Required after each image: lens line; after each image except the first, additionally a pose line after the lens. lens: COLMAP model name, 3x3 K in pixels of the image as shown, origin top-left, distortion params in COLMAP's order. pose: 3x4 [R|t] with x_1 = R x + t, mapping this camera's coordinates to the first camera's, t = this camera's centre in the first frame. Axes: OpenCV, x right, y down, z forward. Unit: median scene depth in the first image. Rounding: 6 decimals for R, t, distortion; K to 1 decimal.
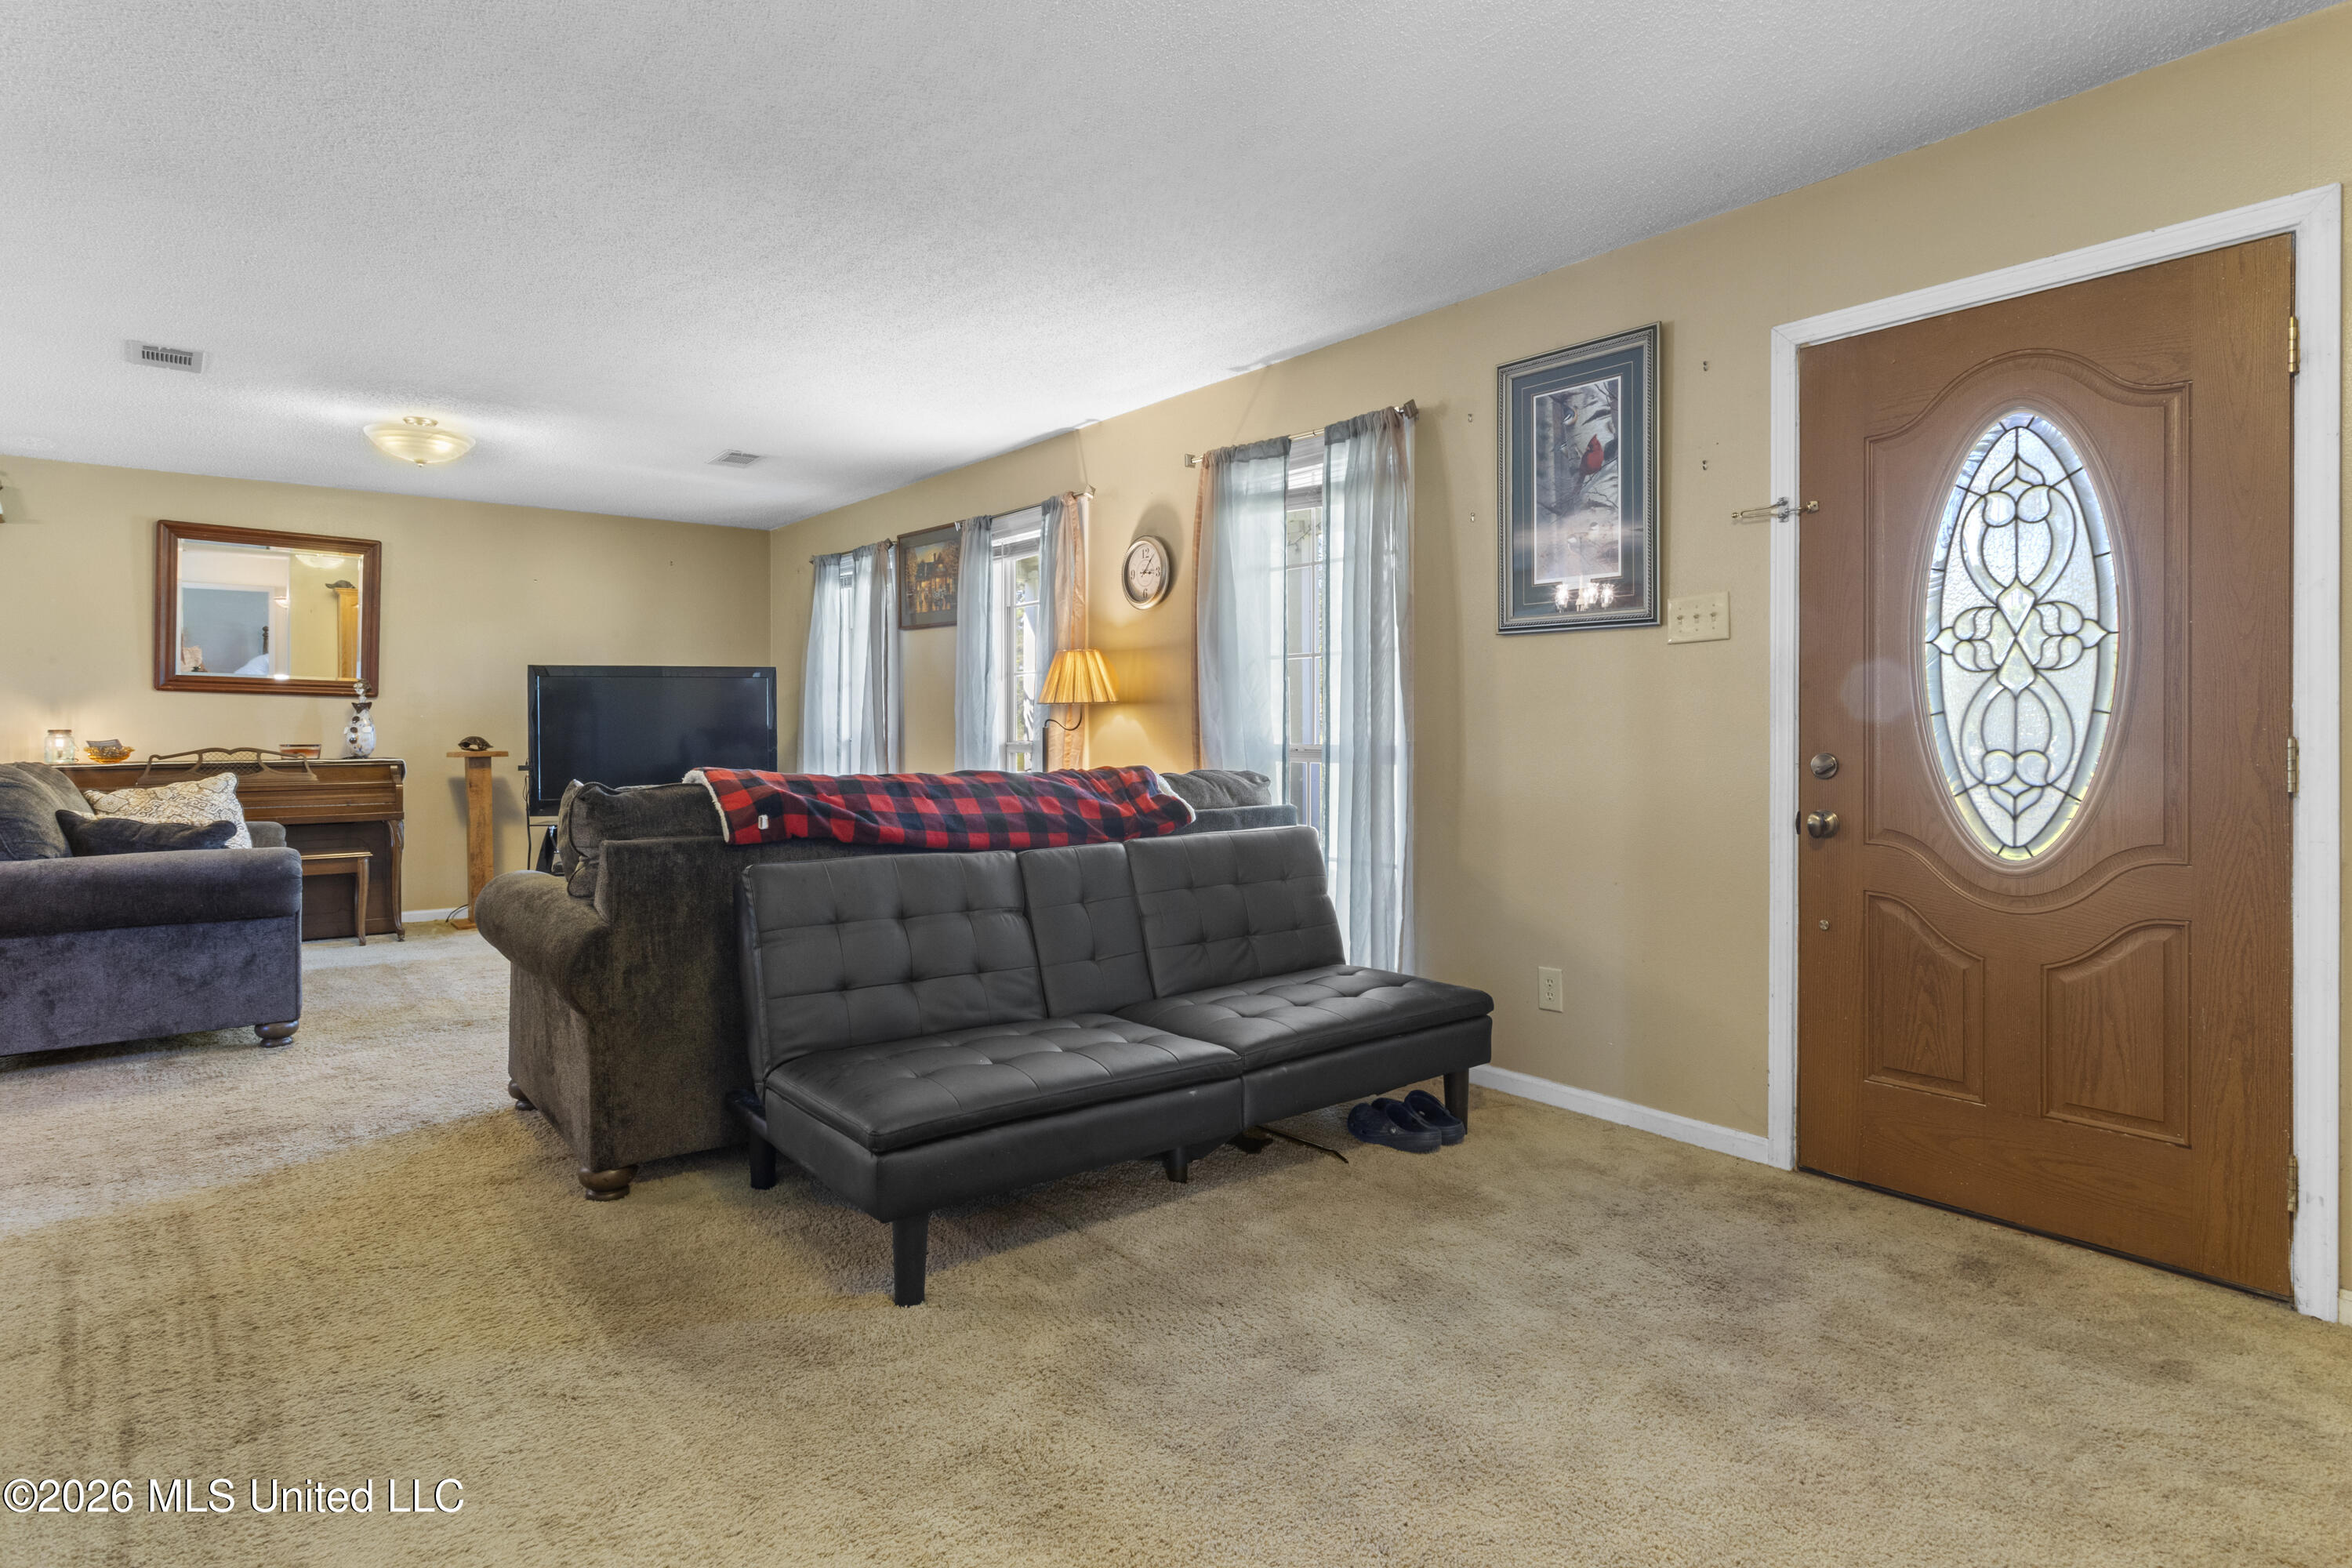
lens RADIAL K [[1344.6, 0, 1150.2], [0, 1344.6, 719.0], [0, 0, 1]] dist [0.029275, 0.000896]
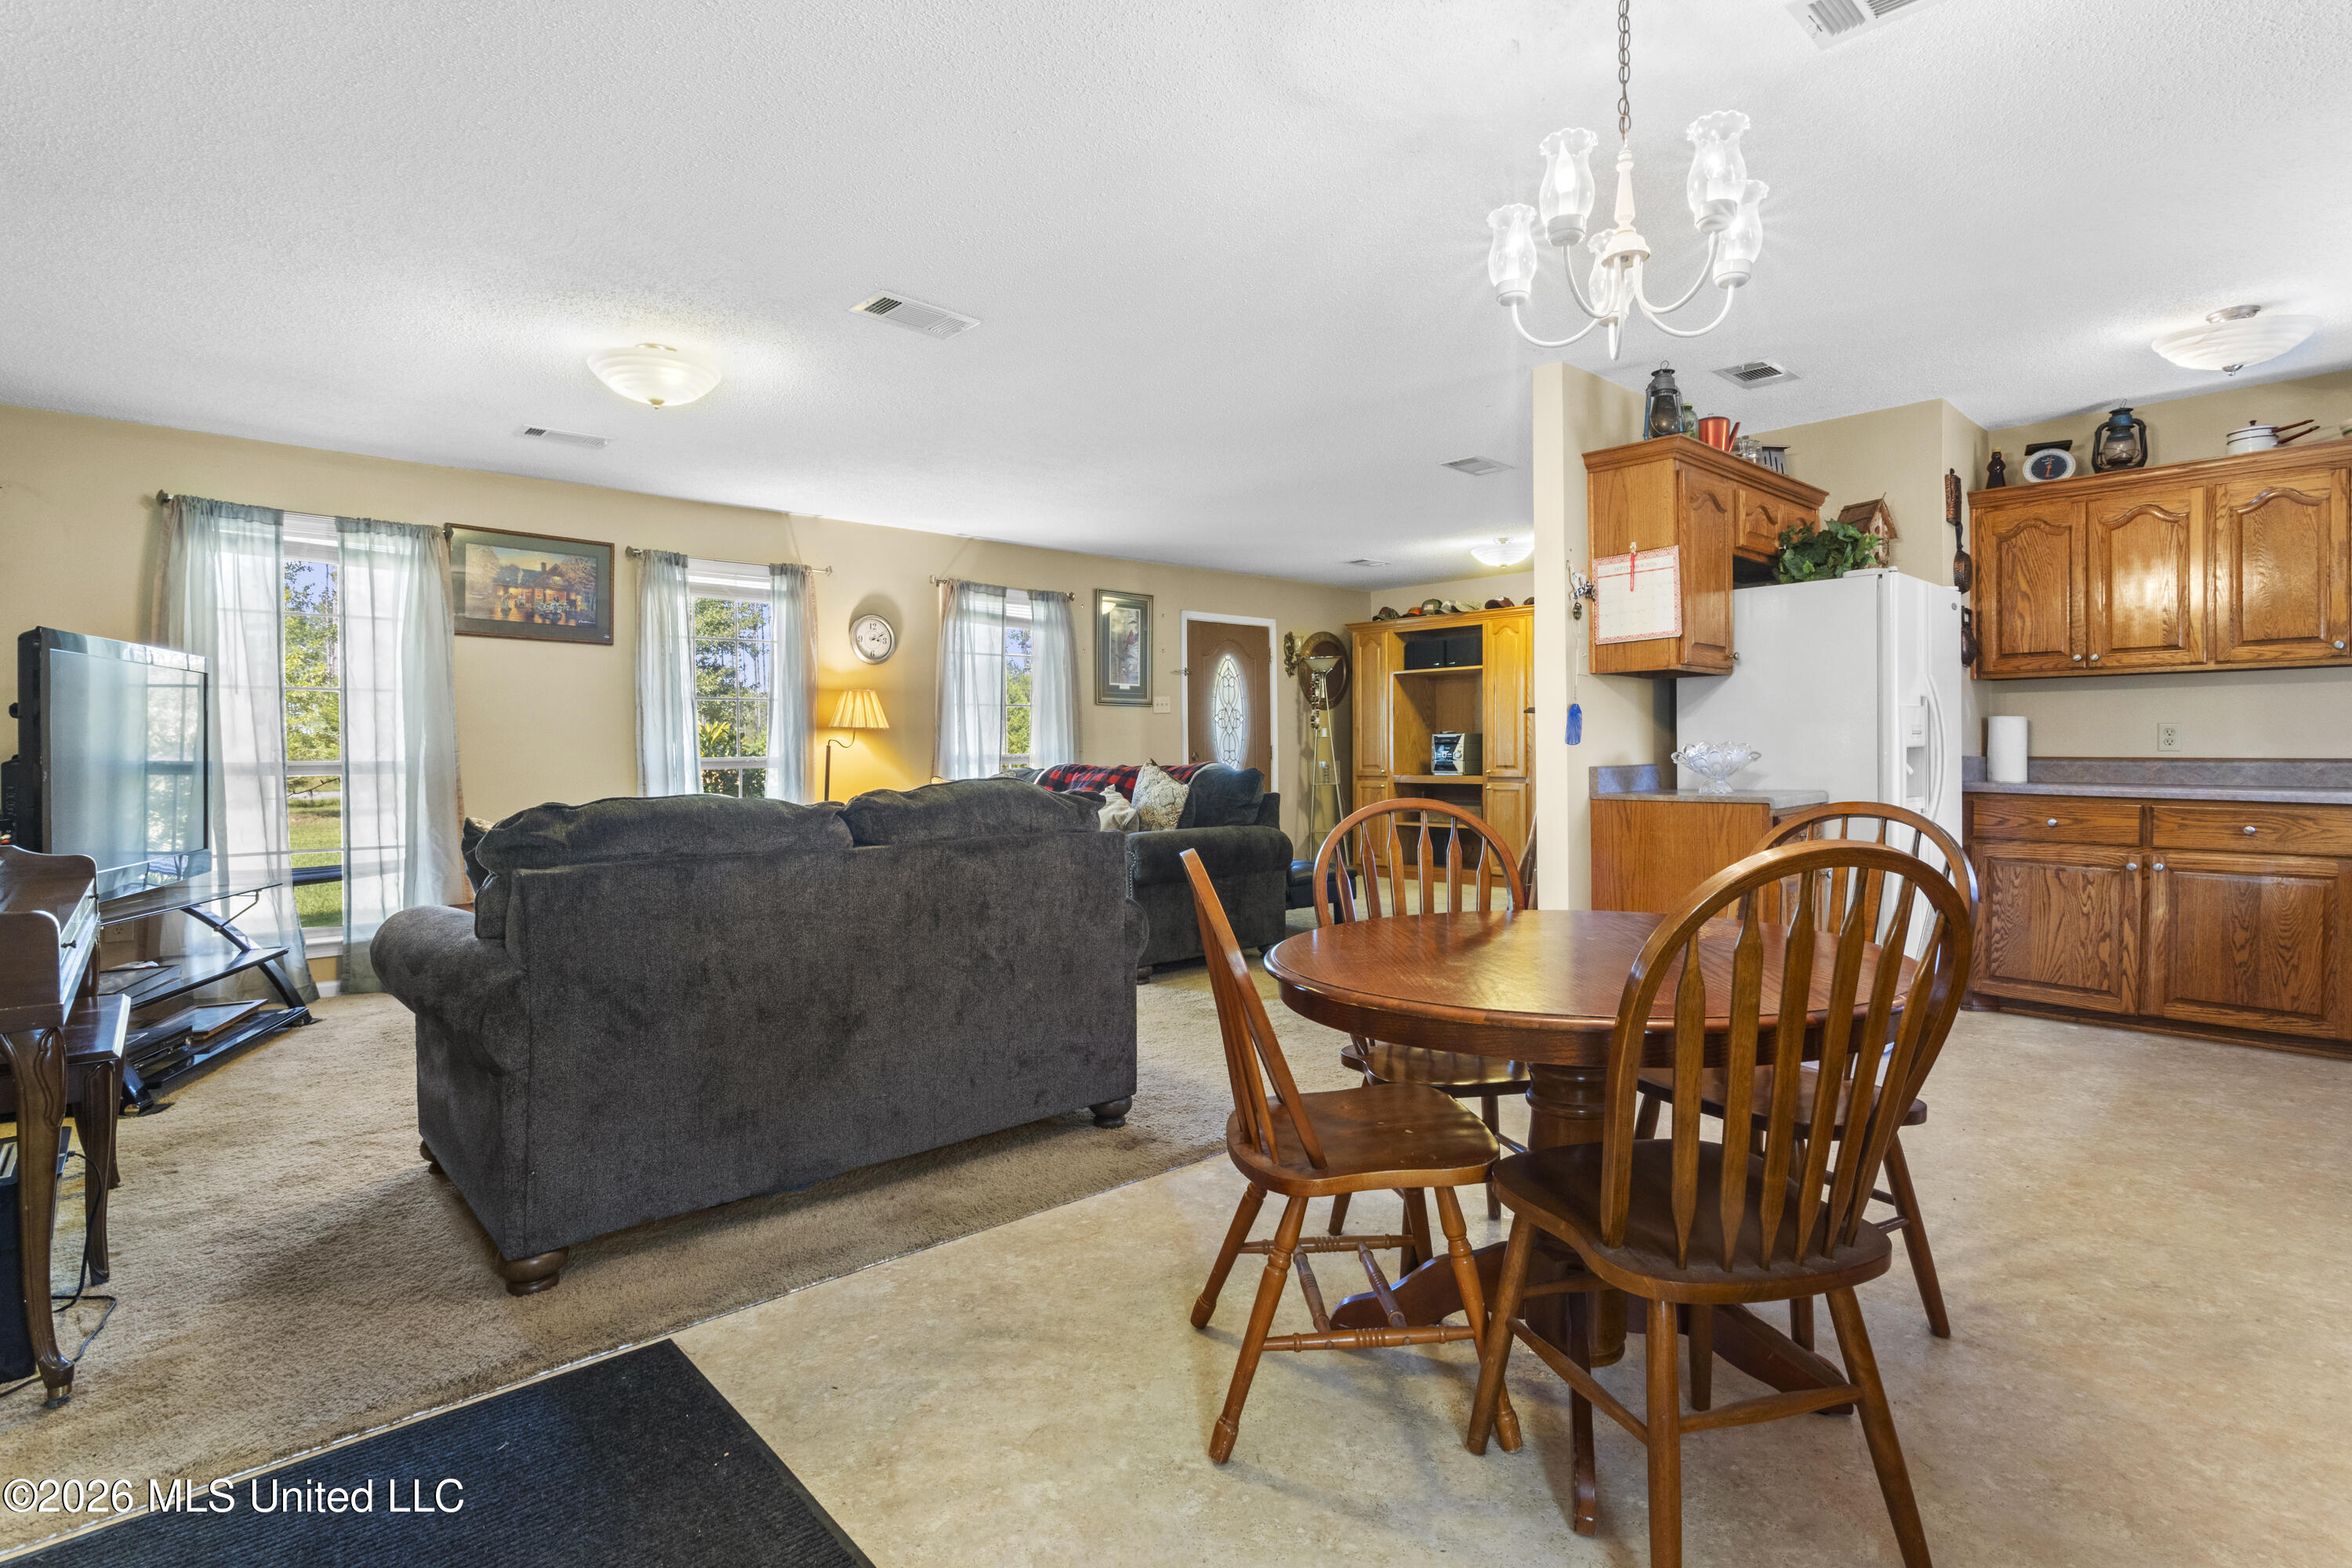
lens RADIAL K [[1177.6, 0, 1176.0], [0, 1177.6, 784.0], [0, 0, 1]] dist [0.001418, 0.000382]
pose [[-0.137070, -0.028097, 0.990163, -1.051267], [0.003357, 0.999579, 0.028829, 0.009944], [-0.990556, 0.007275, -0.136918, 0.677728]]
